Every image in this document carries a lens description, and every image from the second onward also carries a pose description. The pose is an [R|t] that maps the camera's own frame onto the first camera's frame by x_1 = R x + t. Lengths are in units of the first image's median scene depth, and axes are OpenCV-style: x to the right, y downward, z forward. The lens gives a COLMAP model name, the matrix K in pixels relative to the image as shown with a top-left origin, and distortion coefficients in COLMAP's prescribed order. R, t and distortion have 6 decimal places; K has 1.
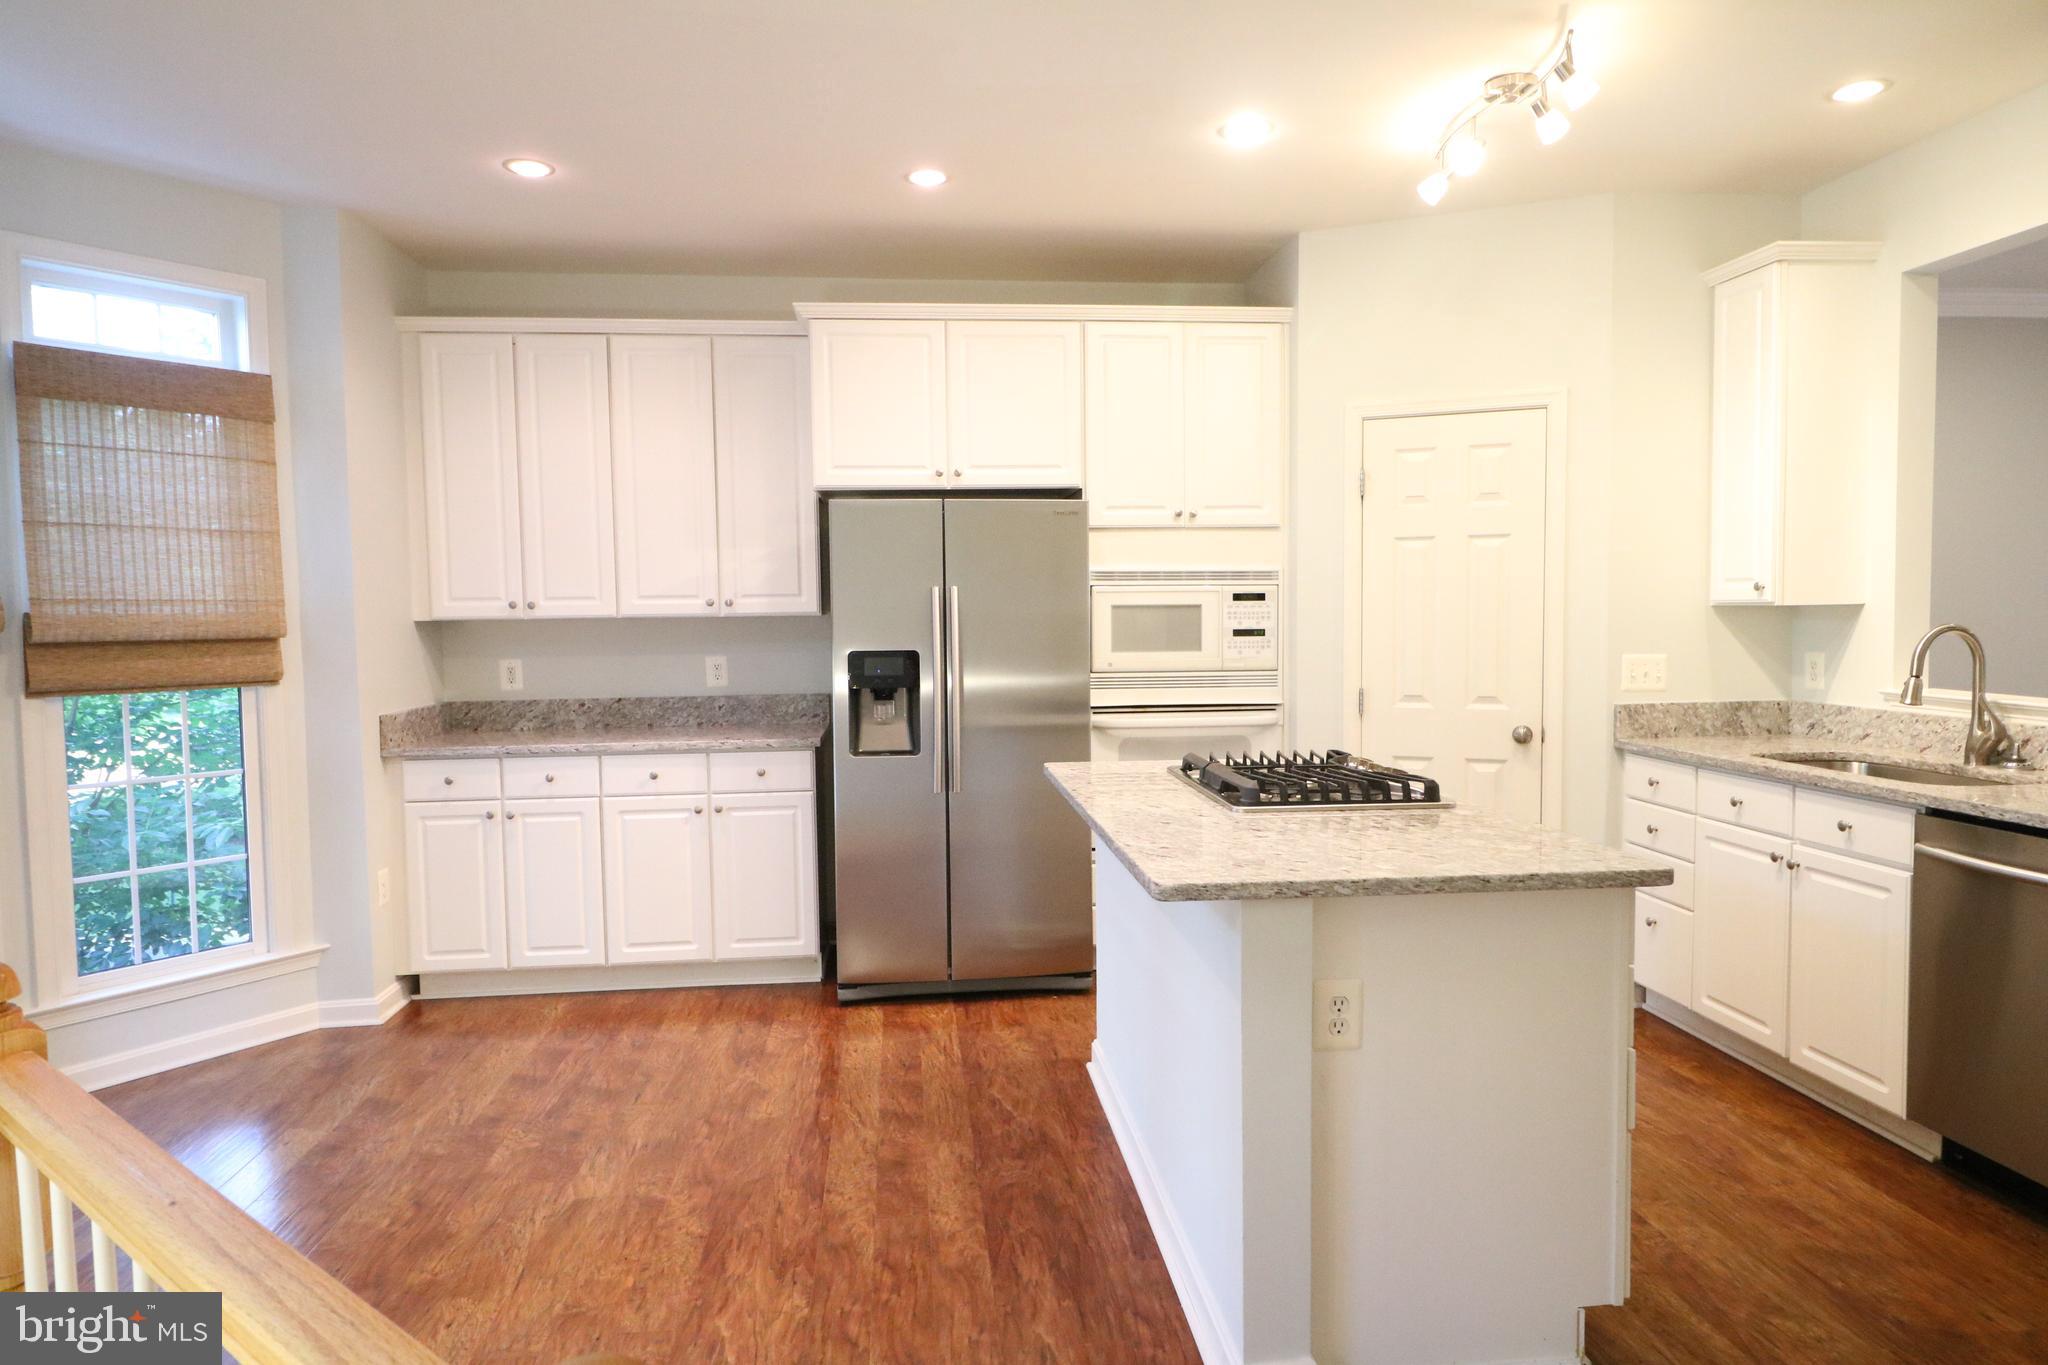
lens RADIAL K [[1245.0, 0, 1026.9], [0, 1245.0, 683.2], [0, 0, 1]] dist [0.005199, -0.007164]
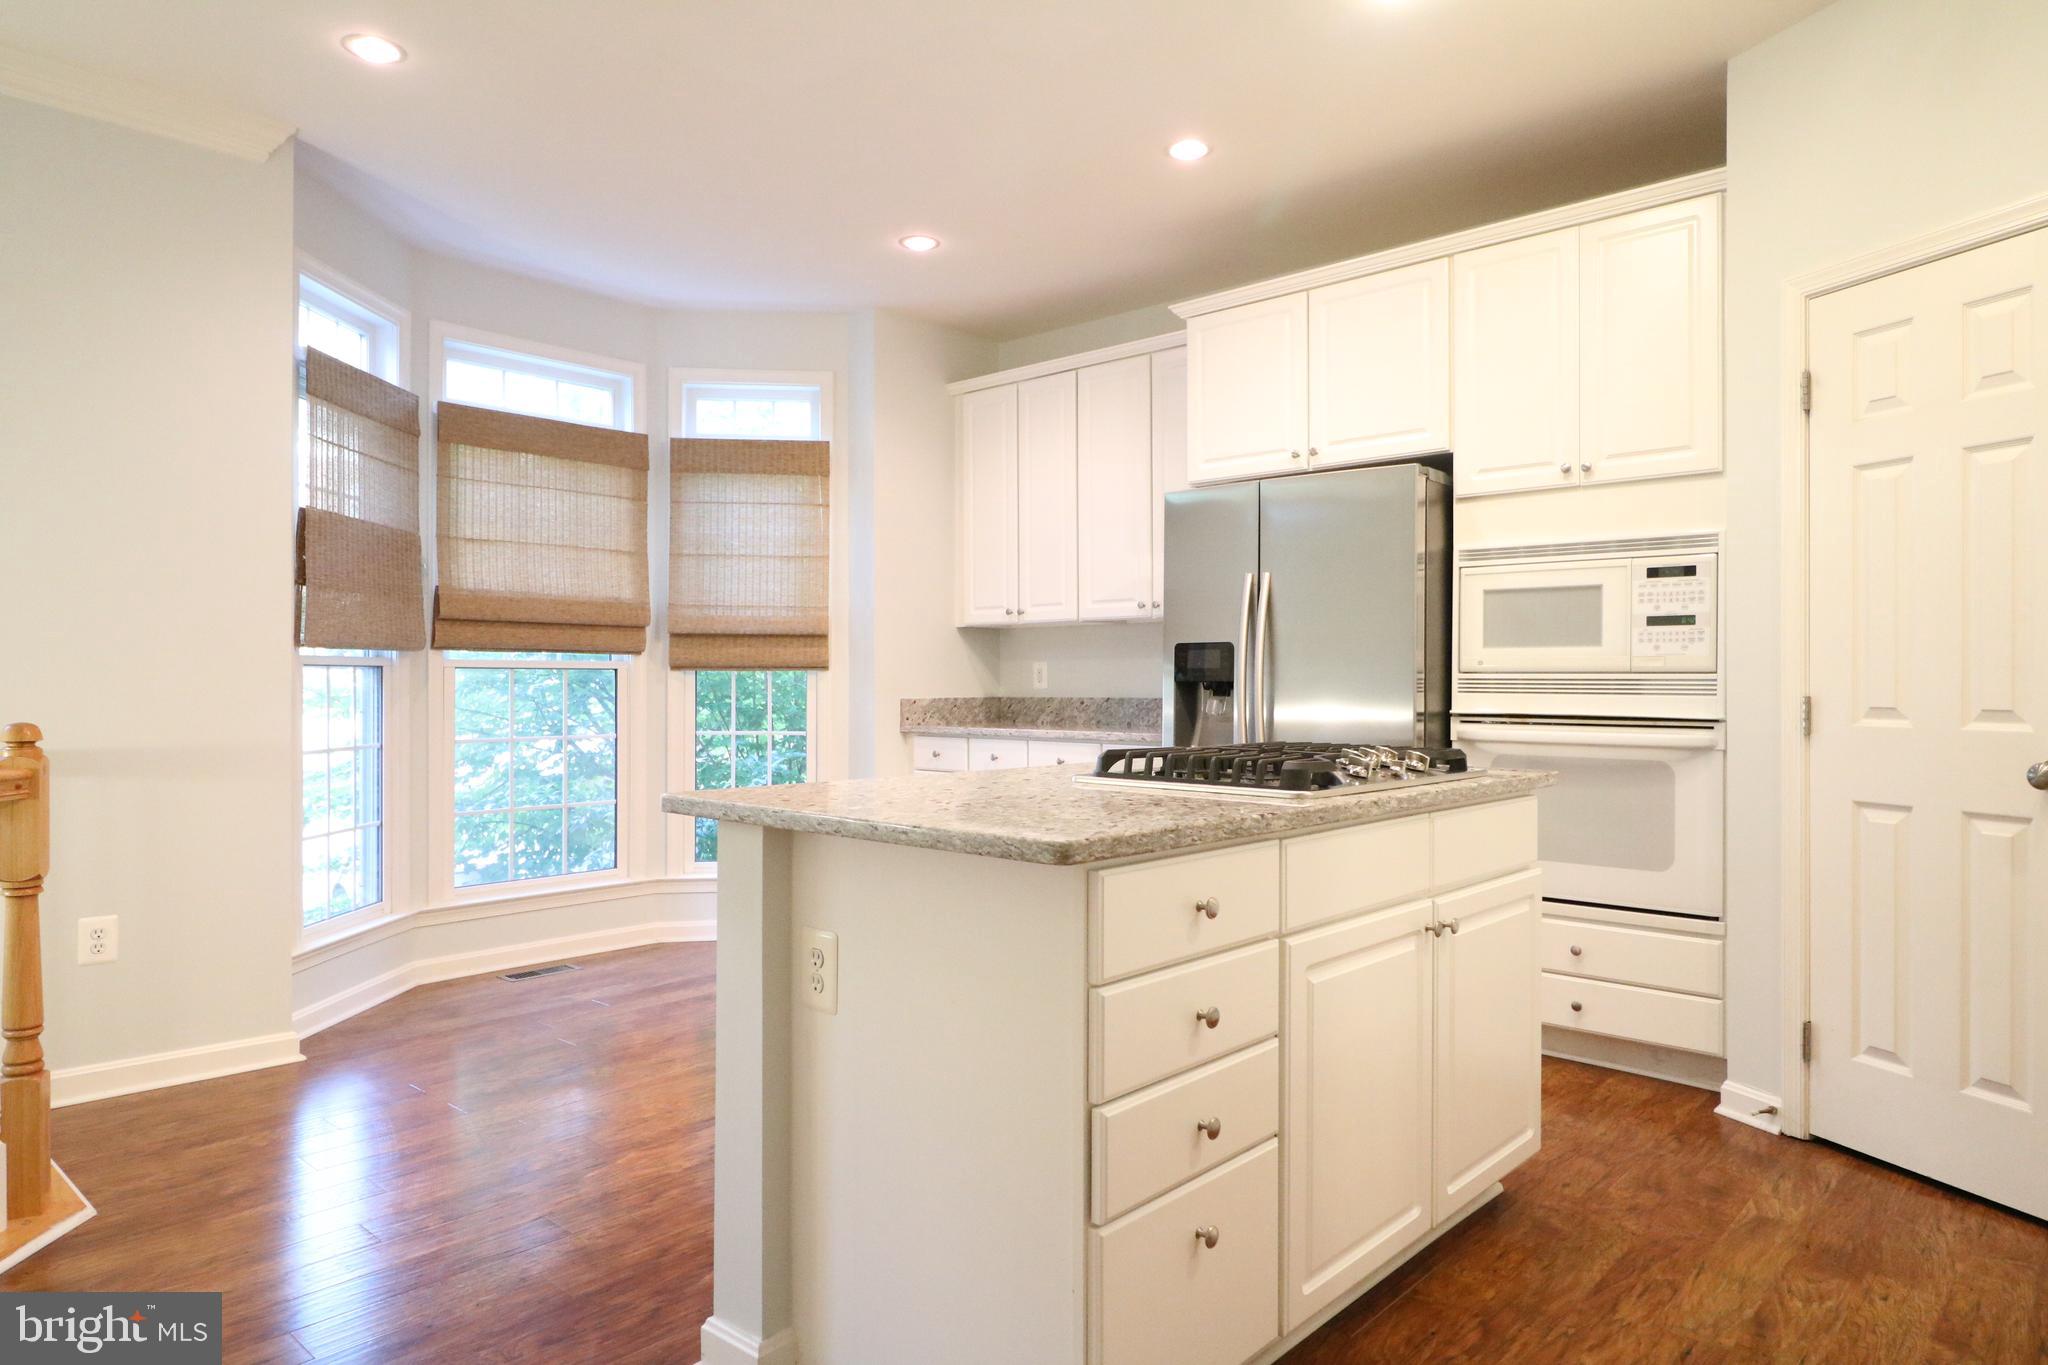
lens RADIAL K [[1245.0, 0, 1029.0], [0, 1245.0, 685.5], [0, 0, 1]] dist [0.005199, -0.007164]
pose [[0.670984, 0.015137, -0.741318, 0.531144], [-0.052008, 0.998290, -0.026690, 0.041572], [0.739646, 0.056463, 0.670623, 0.264135]]
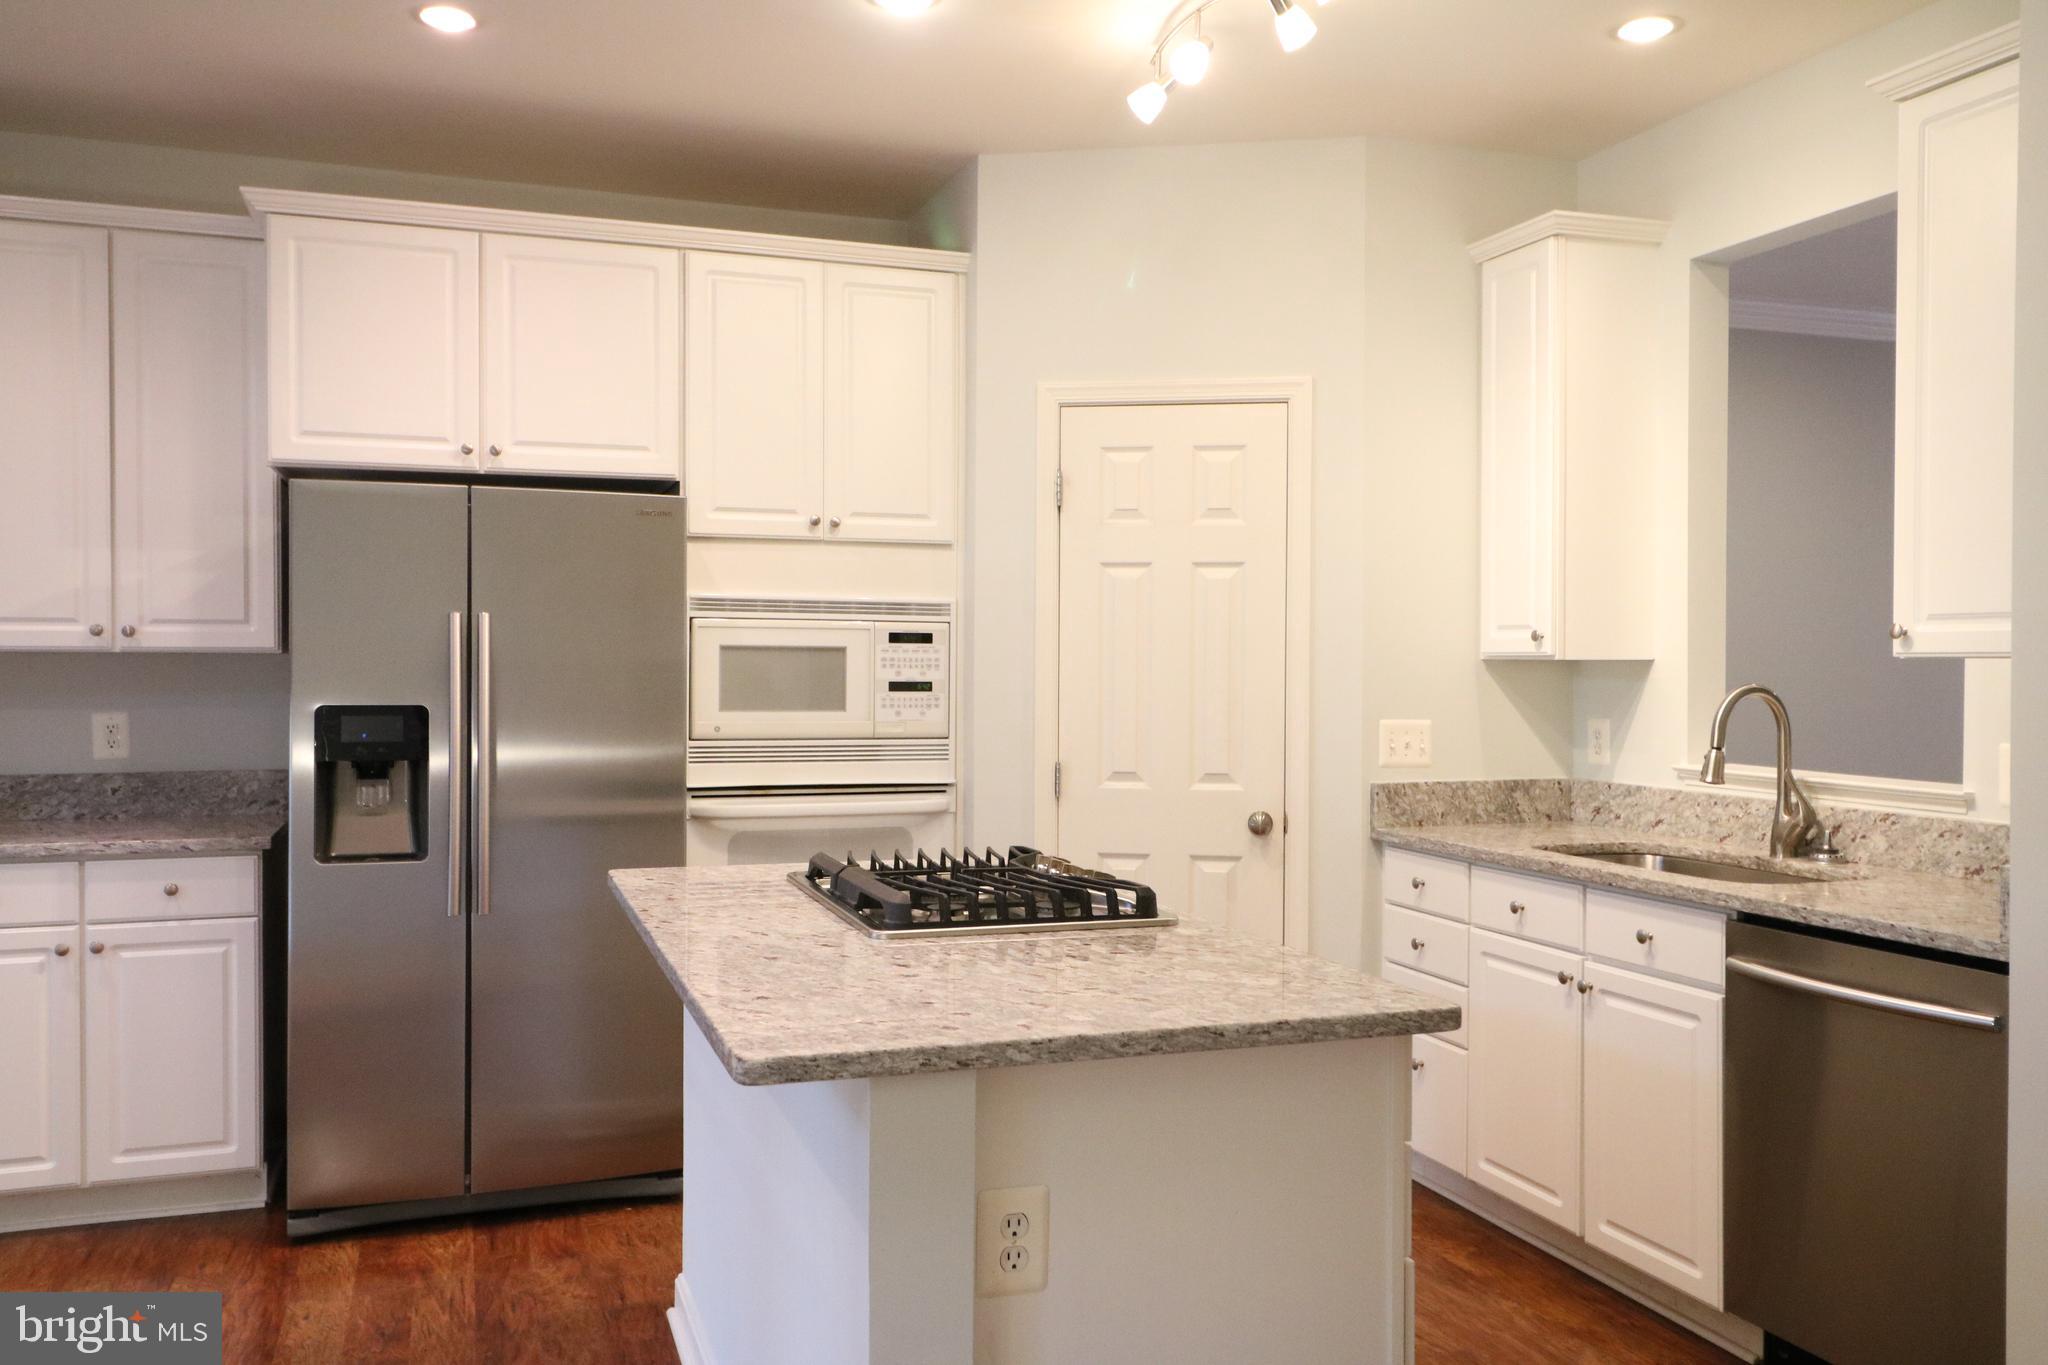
lens RADIAL K [[1612.2, 0, 1026.2], [0, 1612.2, 684.4], [0, 0, 1]] dist [0.012856, -0.005379]
pose [[0.971963, 0.013237, 0.234762, 0.024518], [-0.002363, 0.998914, -0.046542, 0.002510], [-0.235123, 0.044683, 0.970938, 0.069311]]
